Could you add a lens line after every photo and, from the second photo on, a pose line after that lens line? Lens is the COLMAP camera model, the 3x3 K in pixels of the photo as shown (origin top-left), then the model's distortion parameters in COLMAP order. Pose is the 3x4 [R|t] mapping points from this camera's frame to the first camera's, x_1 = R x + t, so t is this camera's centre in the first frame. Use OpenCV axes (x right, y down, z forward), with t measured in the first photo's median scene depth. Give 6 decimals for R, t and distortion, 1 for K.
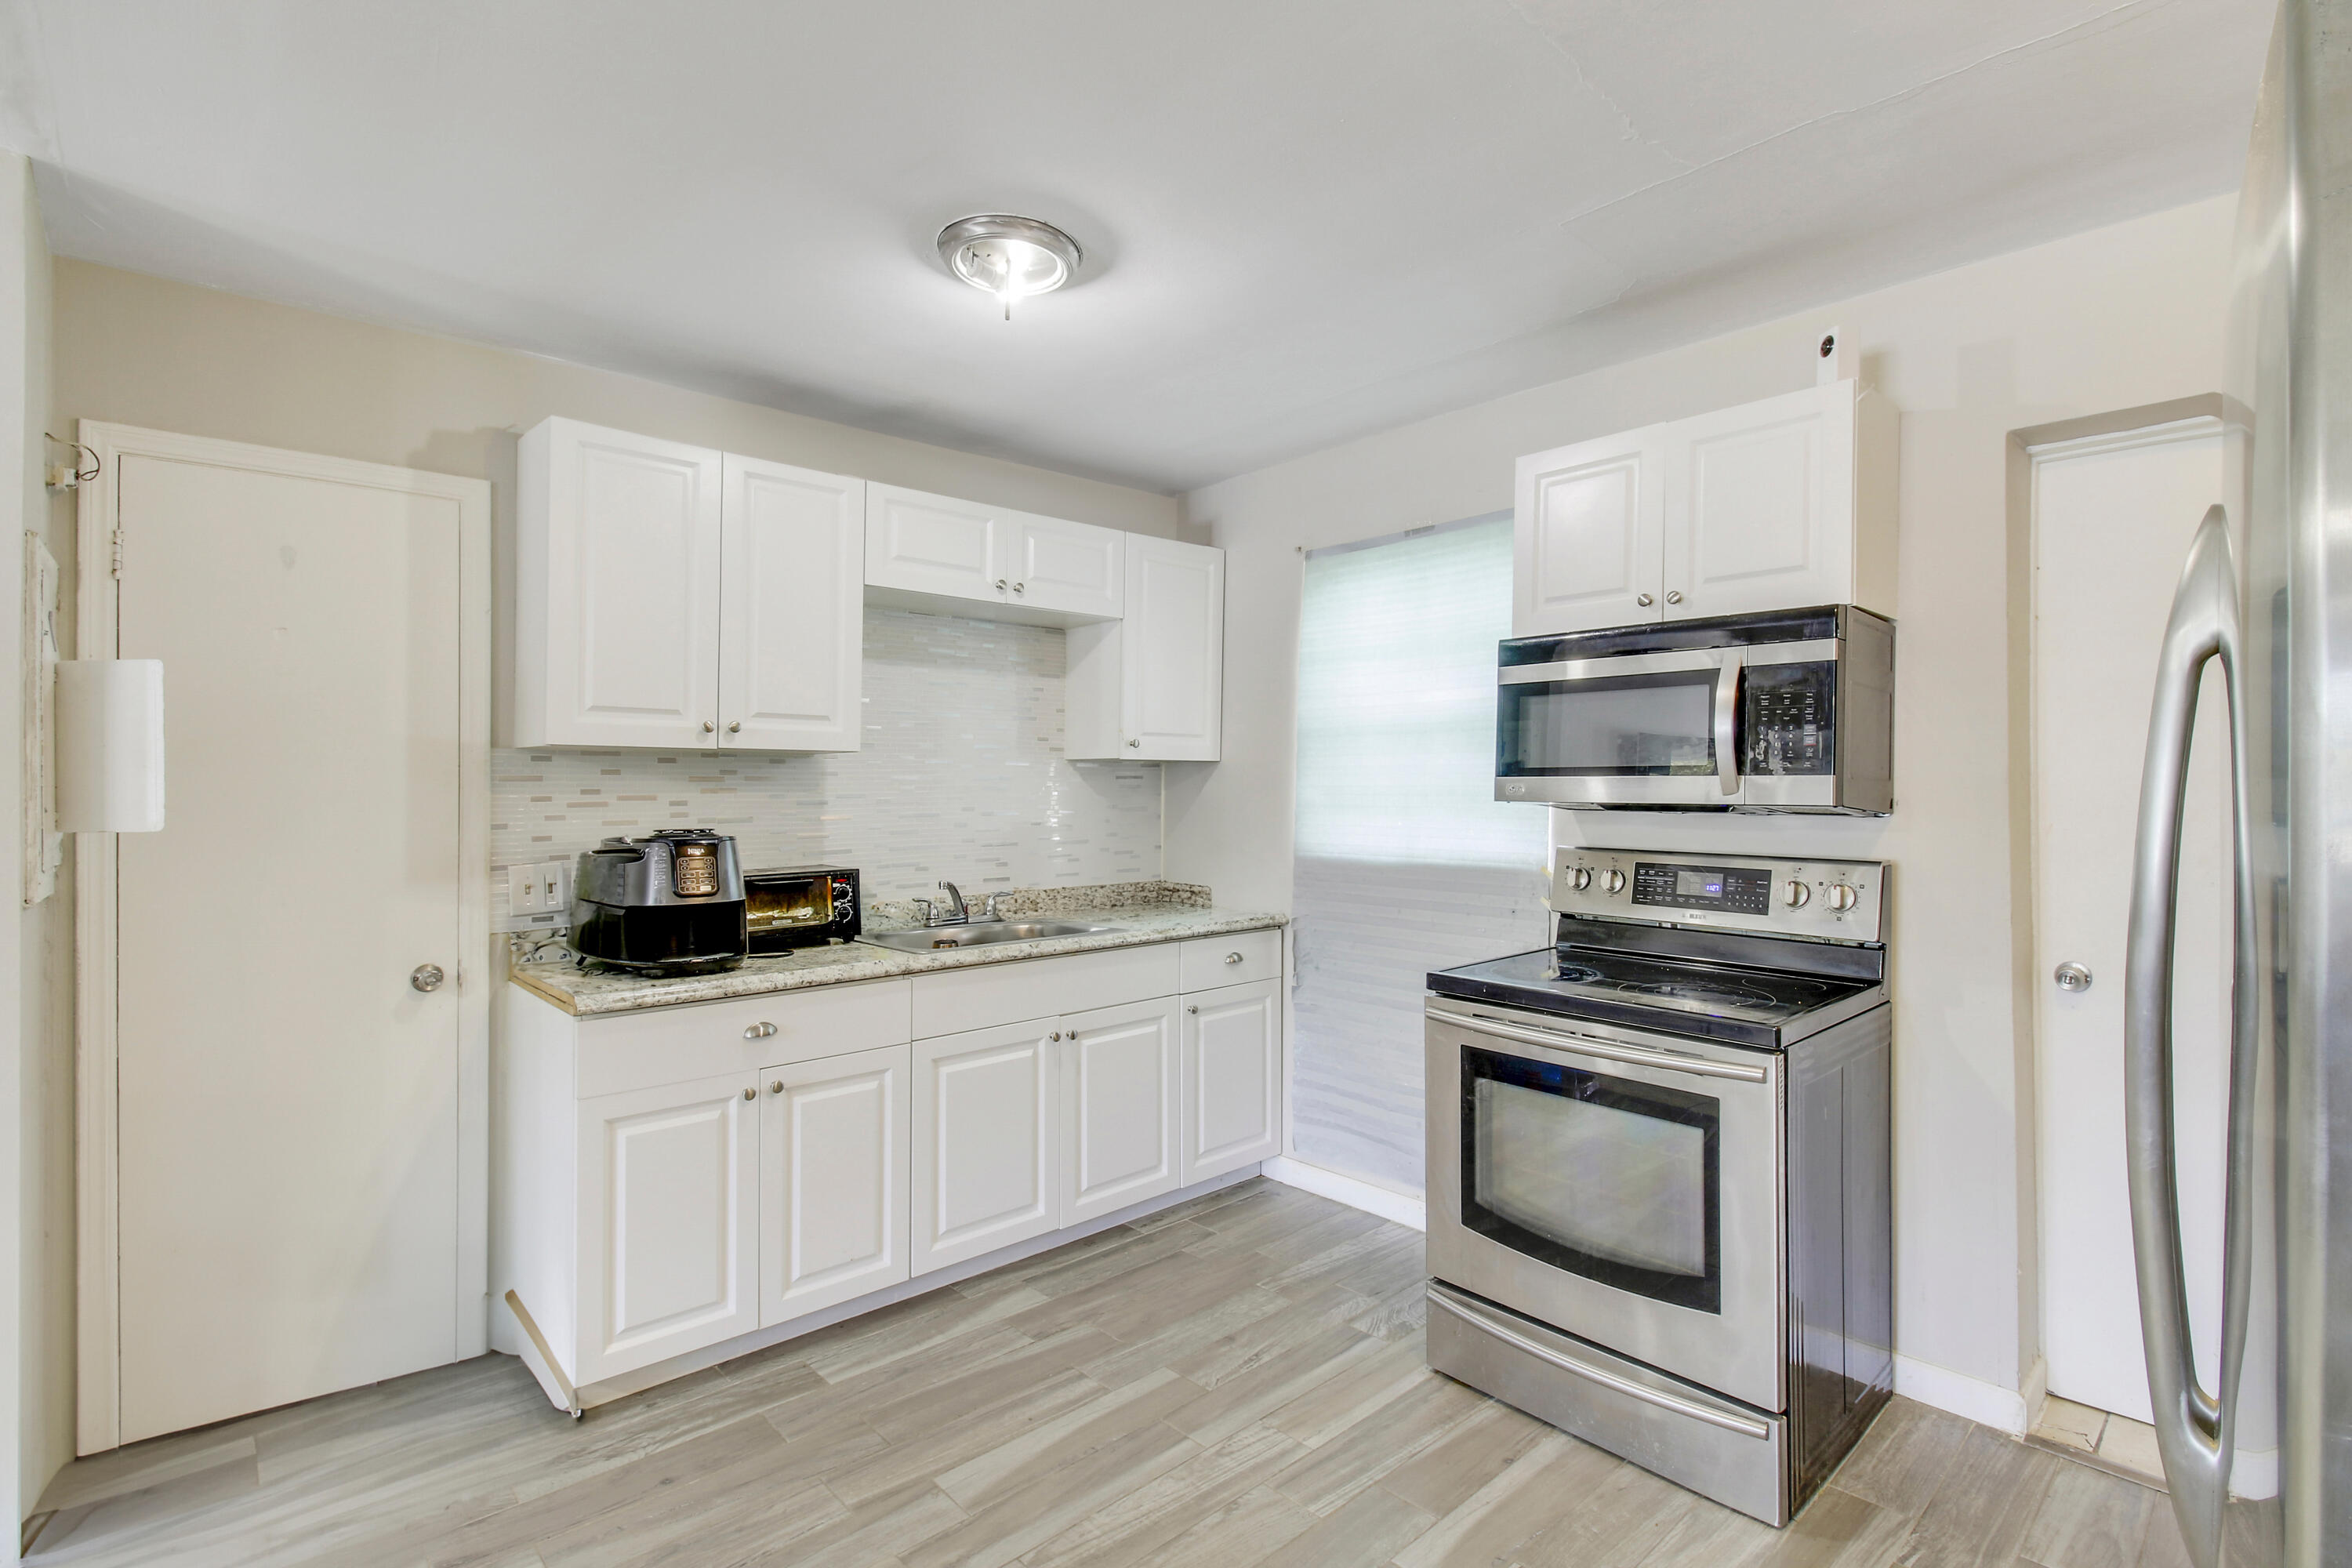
lens RADIAL K [[1110.9, 0, 1135.0], [0, 1110.9, 780.0], [0, 0, 1]] dist [0.003590, -0.016285]
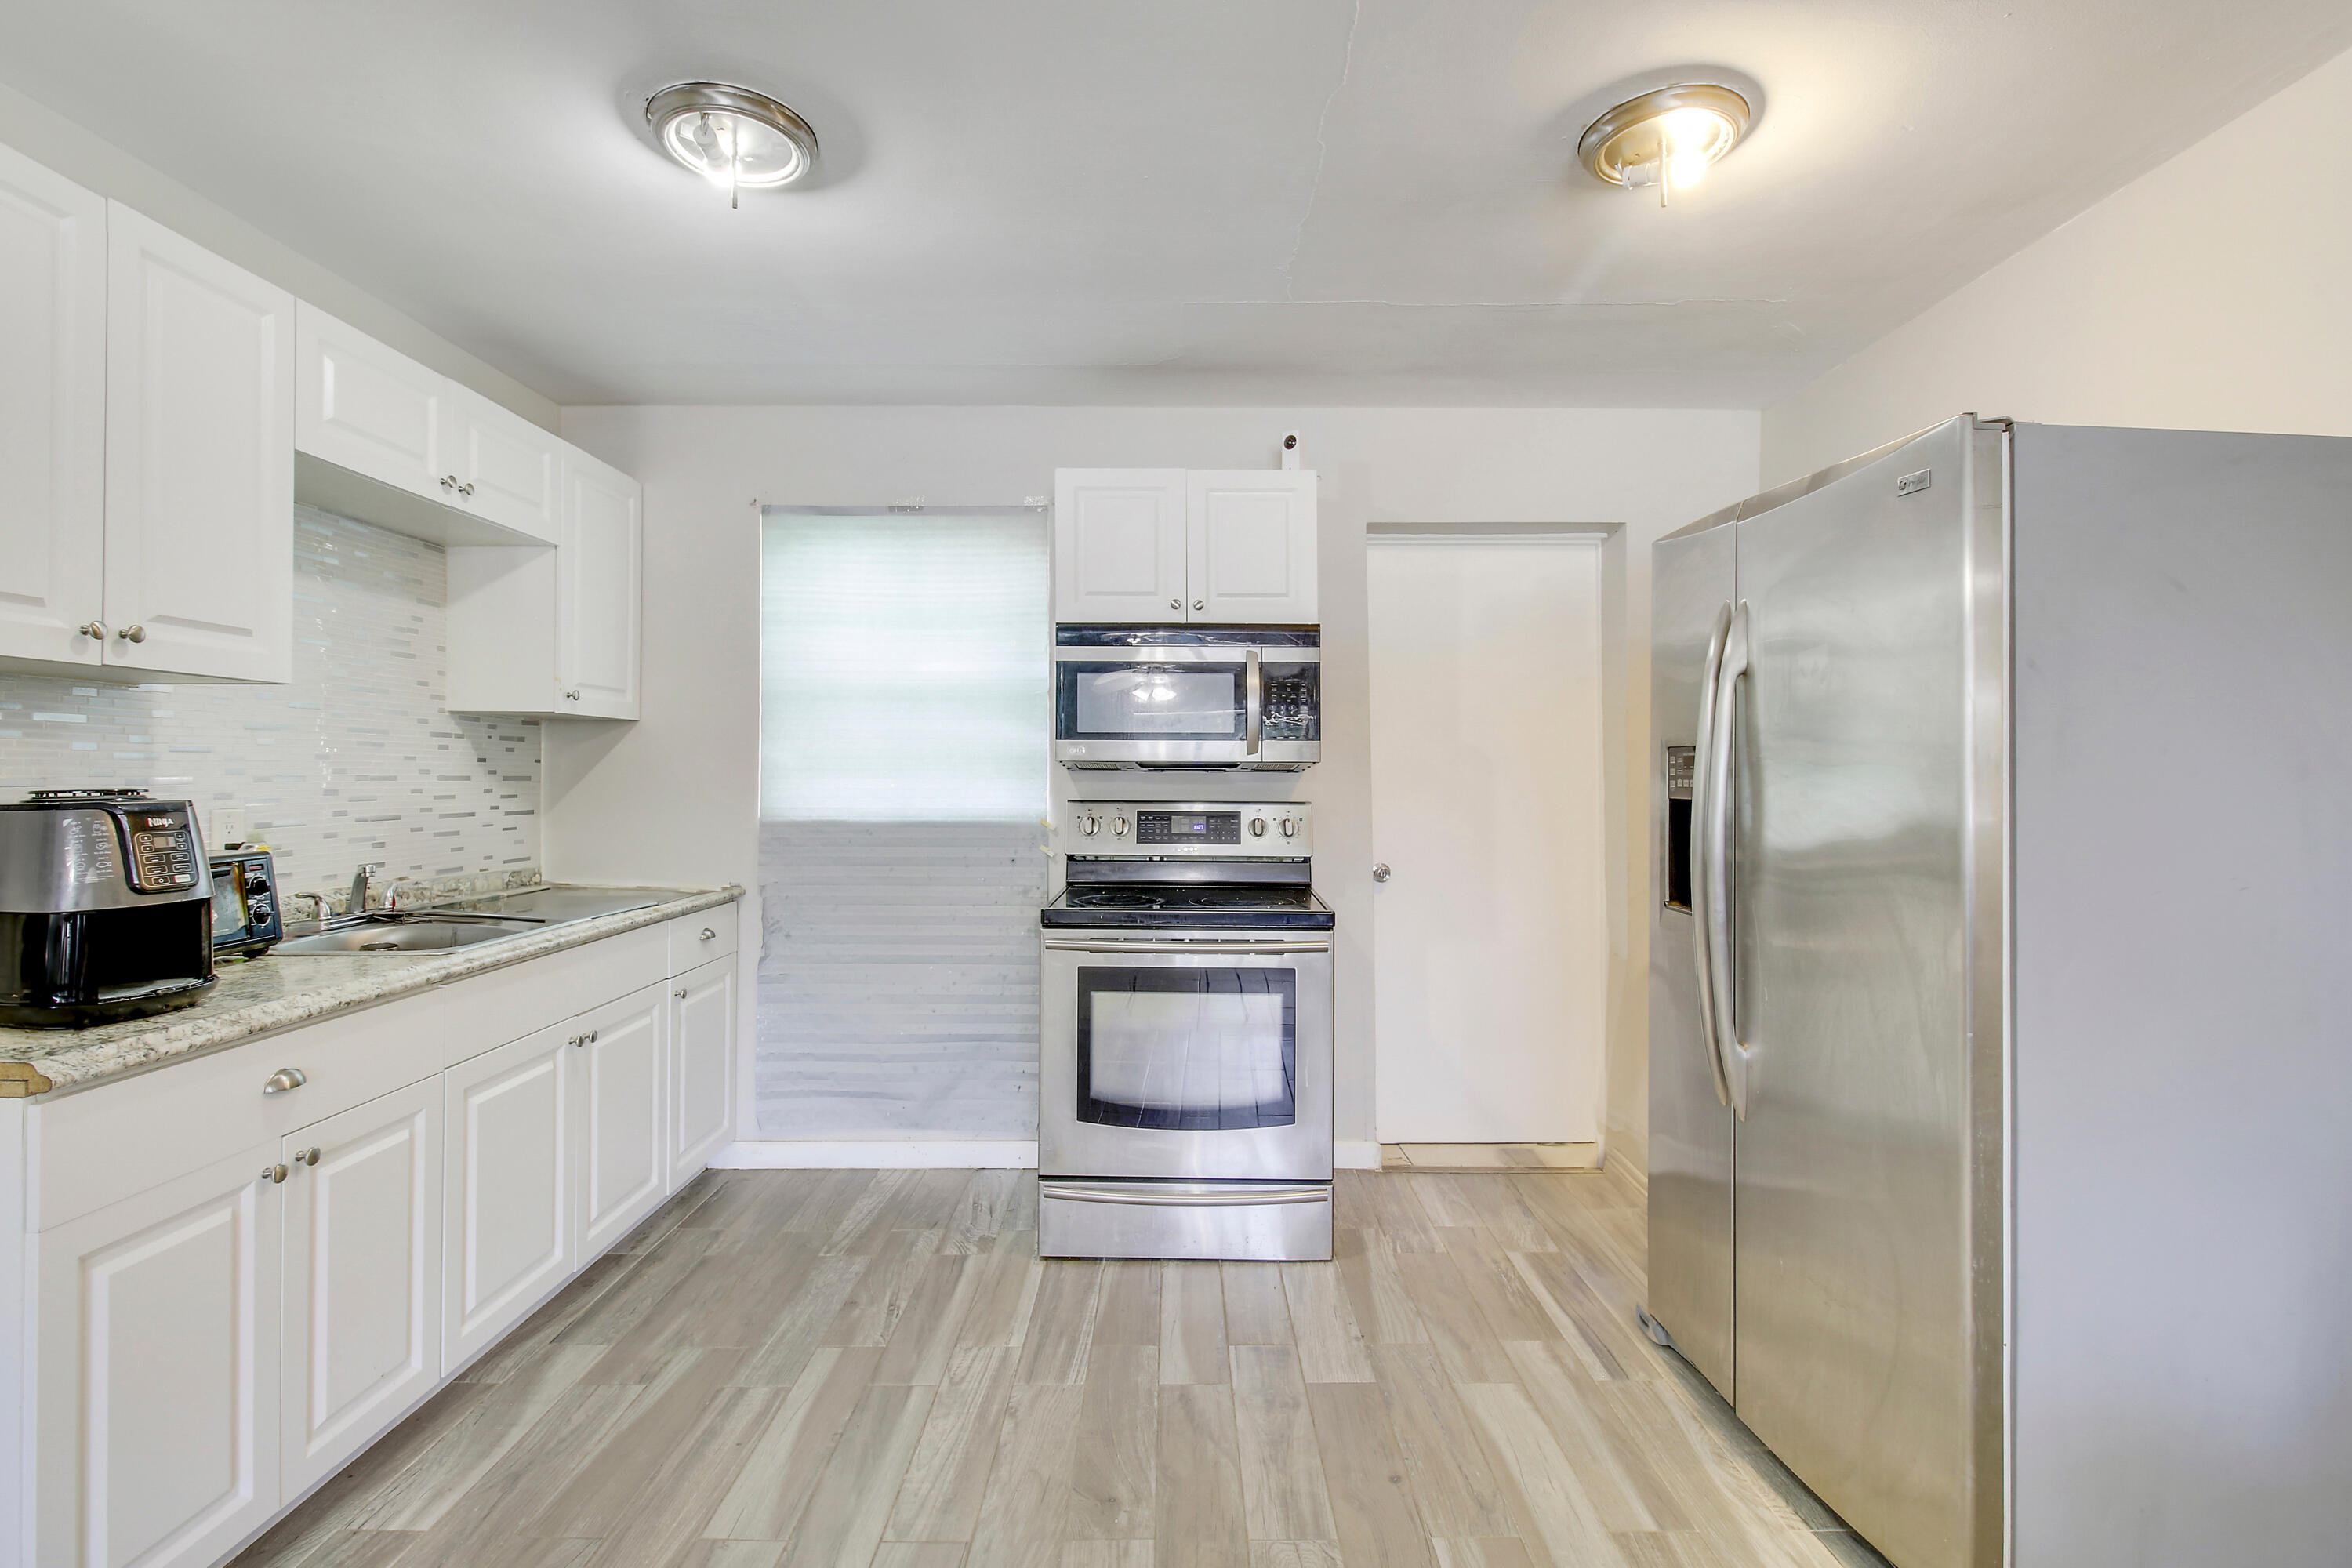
lens RADIAL K [[1126.7, 0, 1170.5], [0, 1126.7, 756.9], [0, 0, 1]] dist [-0.000077, -0.018147]
pose [[0.666321, 0.014545, 0.745523, -0.475003], [-0.009751, 0.999894, -0.010792, 0.026898], [-0.745602, -0.000079, 0.666392, 0.124899]]
